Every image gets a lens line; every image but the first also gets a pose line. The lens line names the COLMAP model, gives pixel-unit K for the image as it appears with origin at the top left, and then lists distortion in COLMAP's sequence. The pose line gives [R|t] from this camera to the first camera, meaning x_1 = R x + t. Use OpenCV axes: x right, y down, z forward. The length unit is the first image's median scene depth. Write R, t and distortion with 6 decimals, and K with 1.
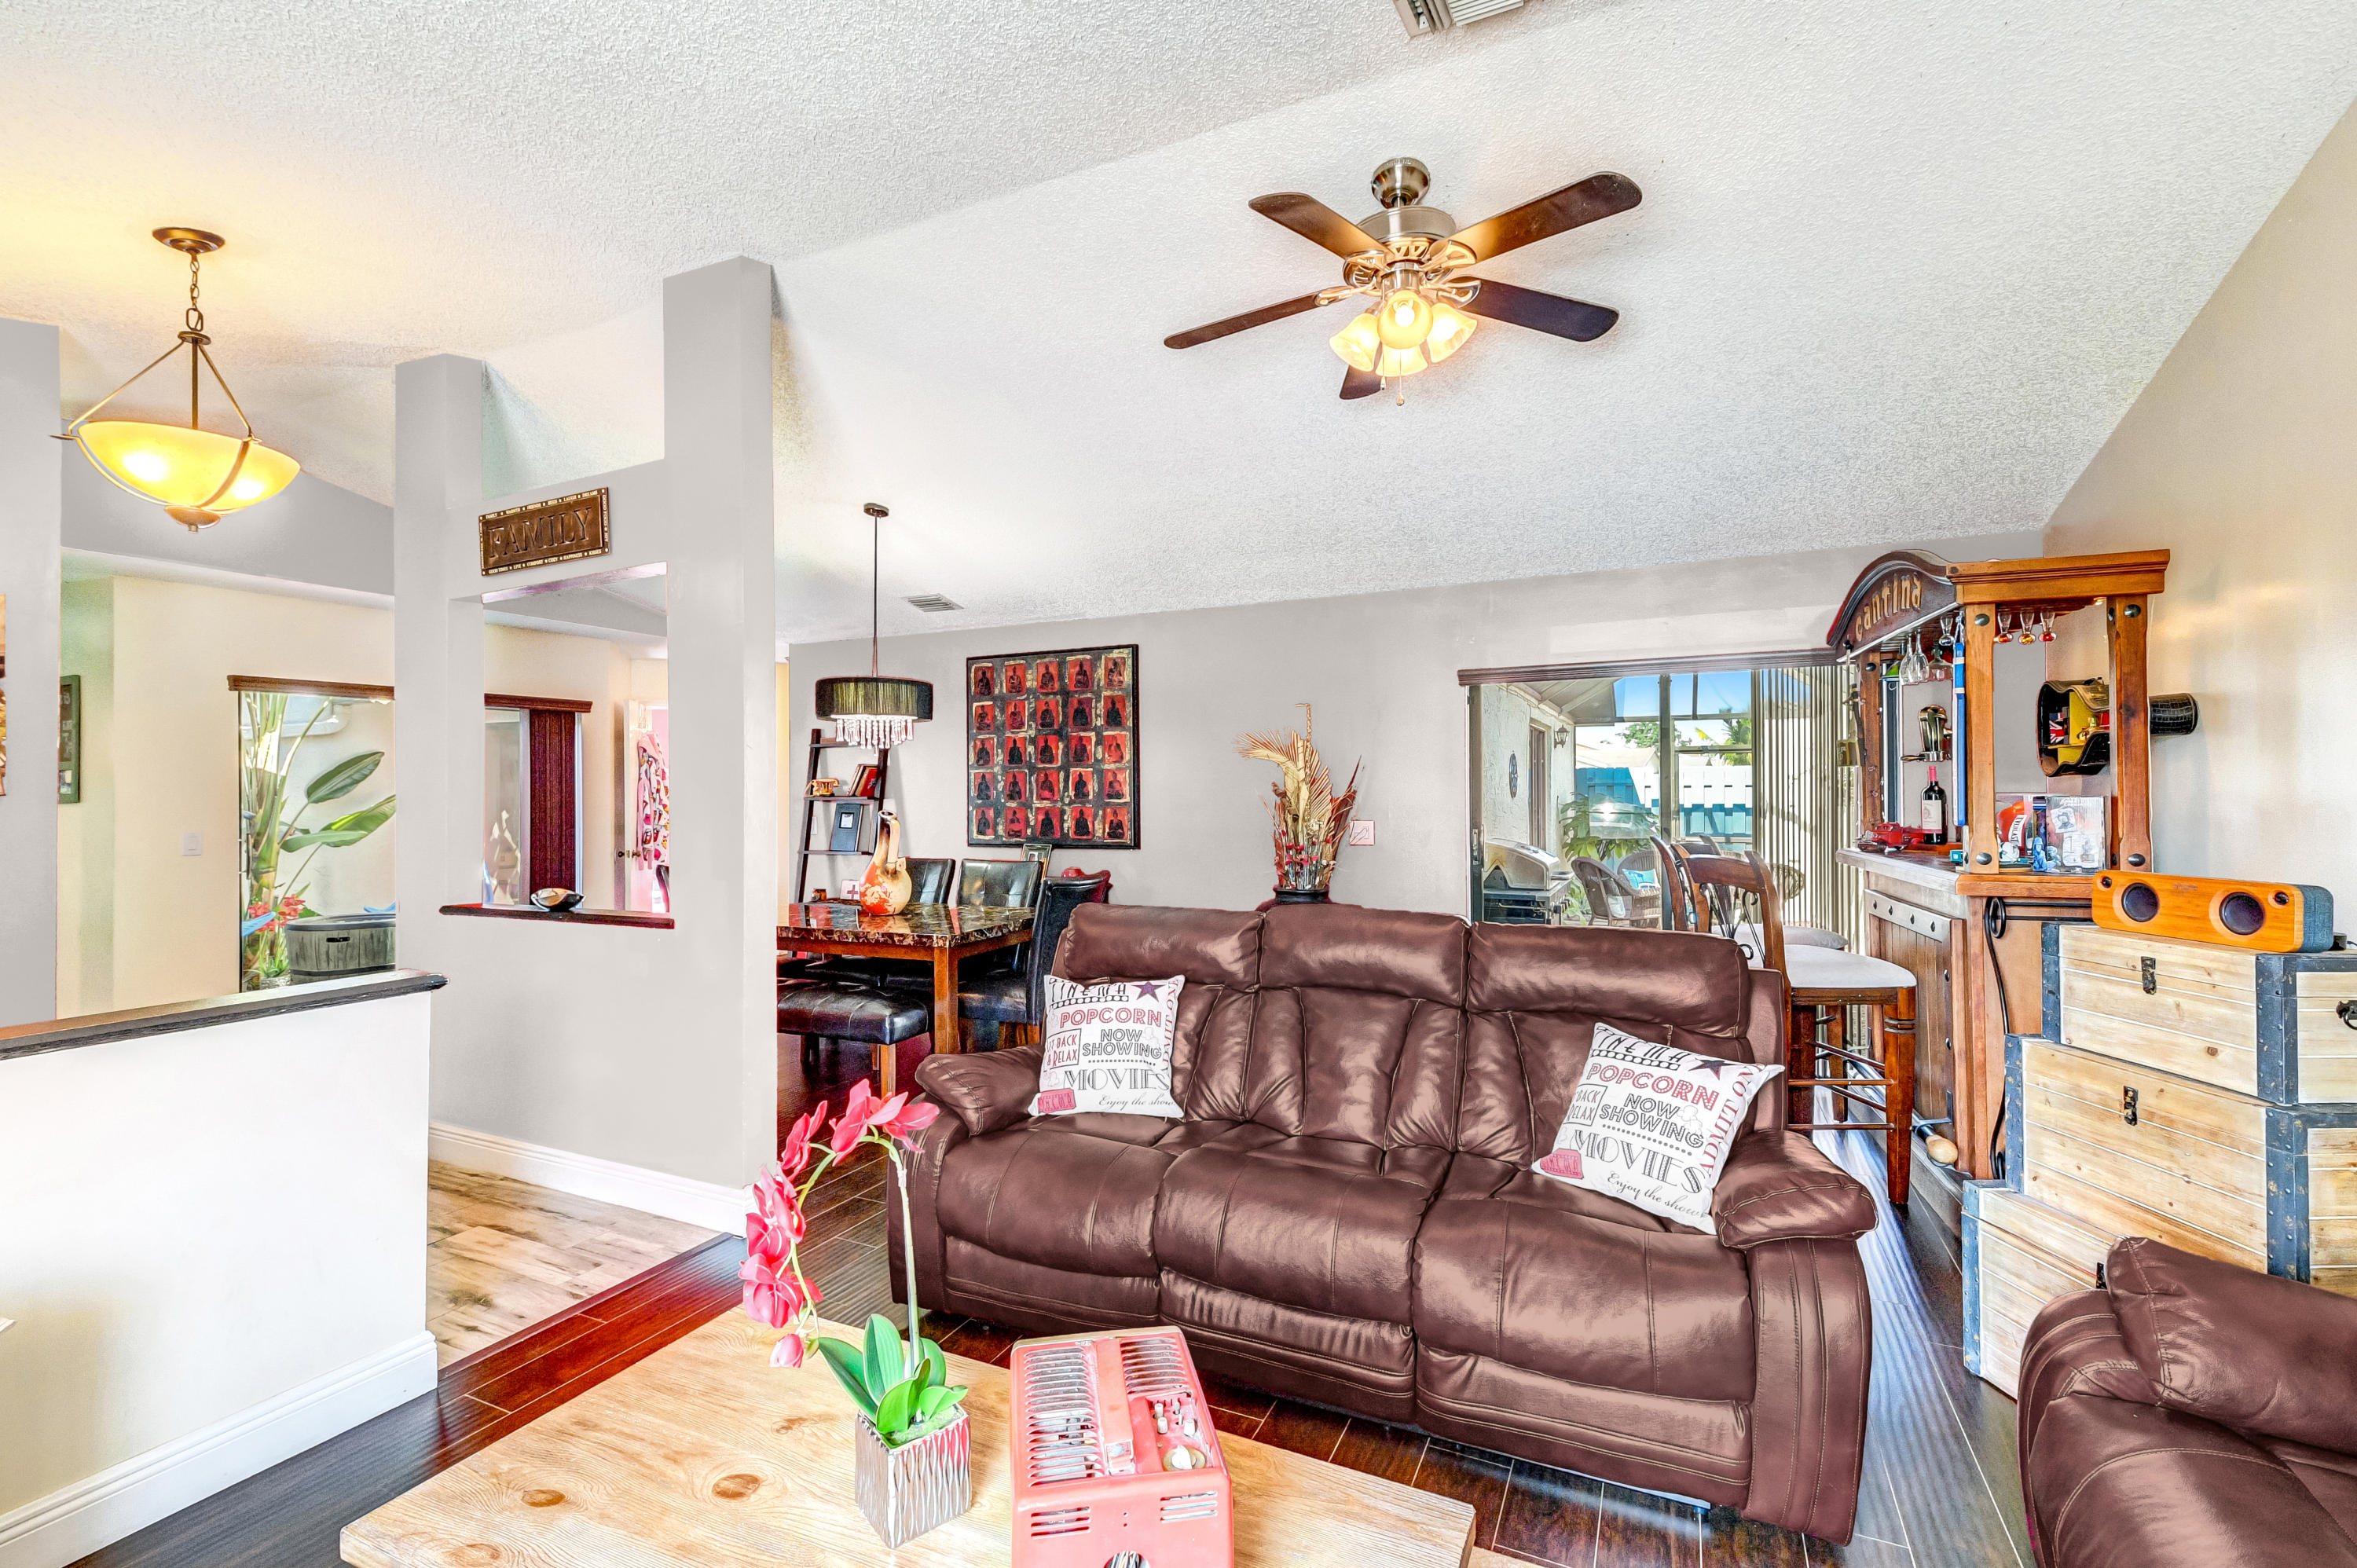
lens RADIAL K [[1041.5, 0, 1268.2], [0, 1041.5, 779.0], [0, 0, 1]] dist [0.000587, -0.005017]
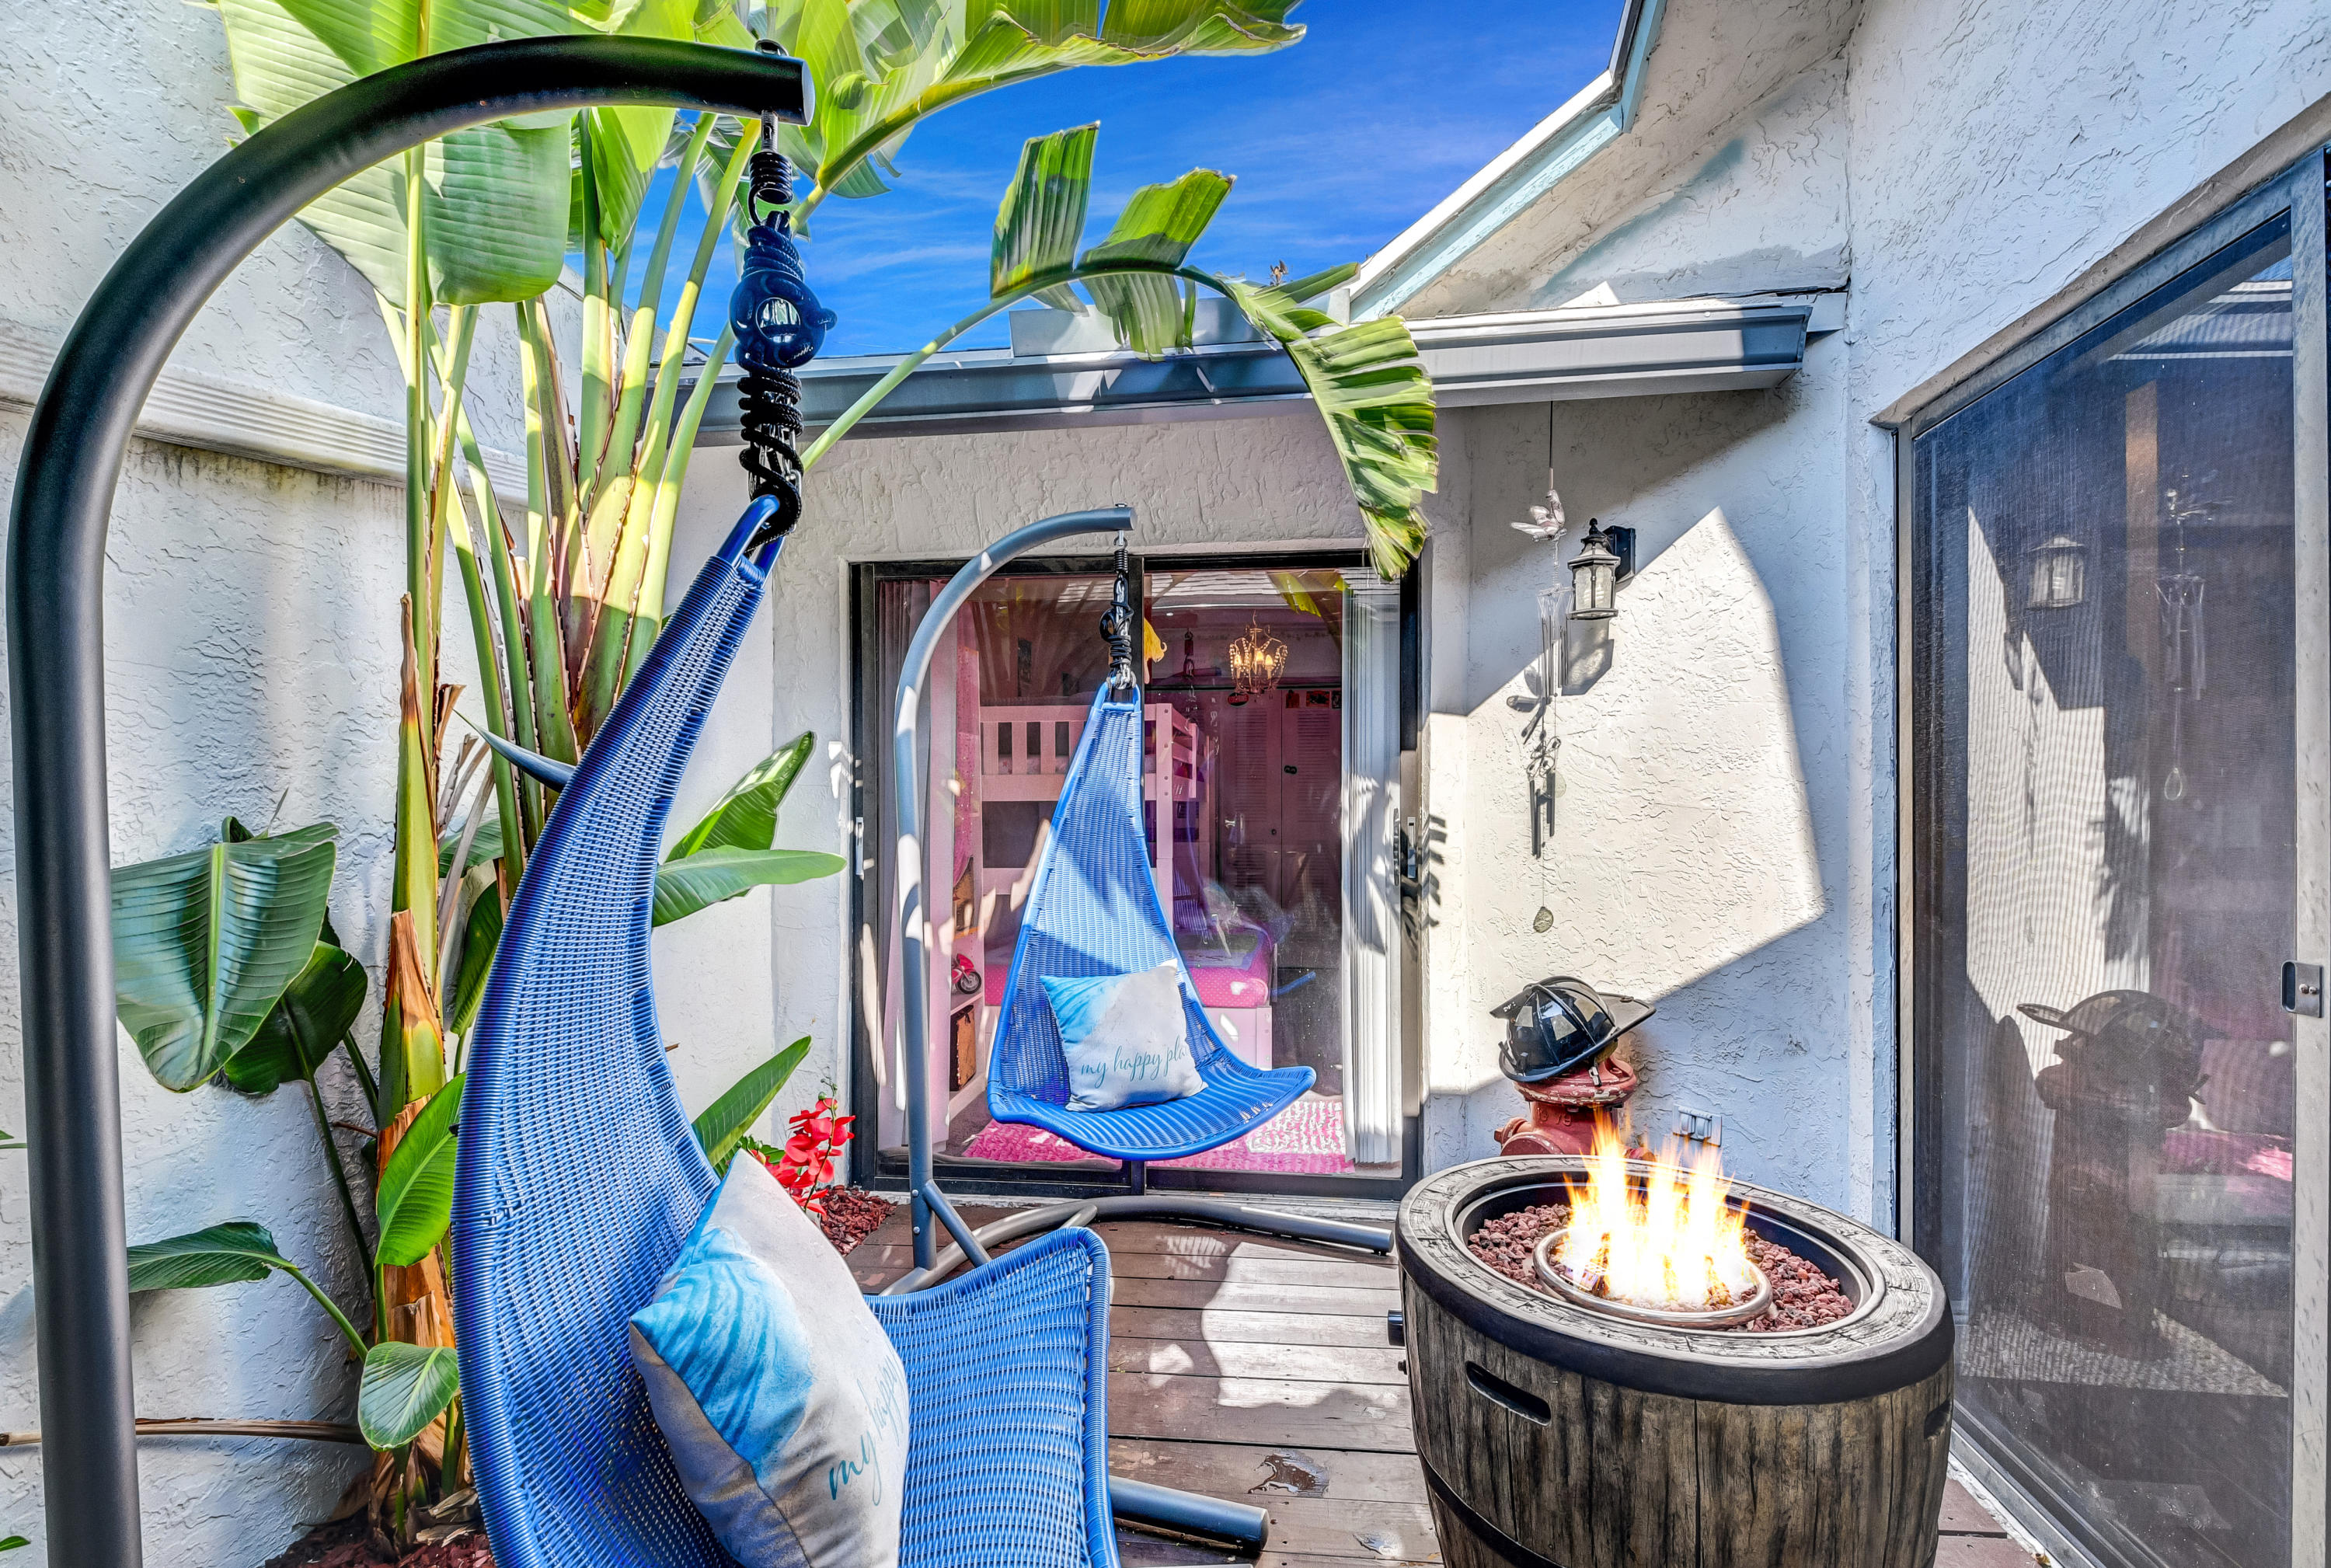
lens RADIAL K [[1006.6, 0, 1181.4], [0, 1006.6, 810.3], [0, 0, 1]] dist [0.000321, -0.007244]
pose [[0.955810, 0.005298, 0.293937, -1.021960], [-0.007375, 0.999955, 0.005958, 0.044158], [-0.293892, -0.007862, 0.955806, 0.825110]]
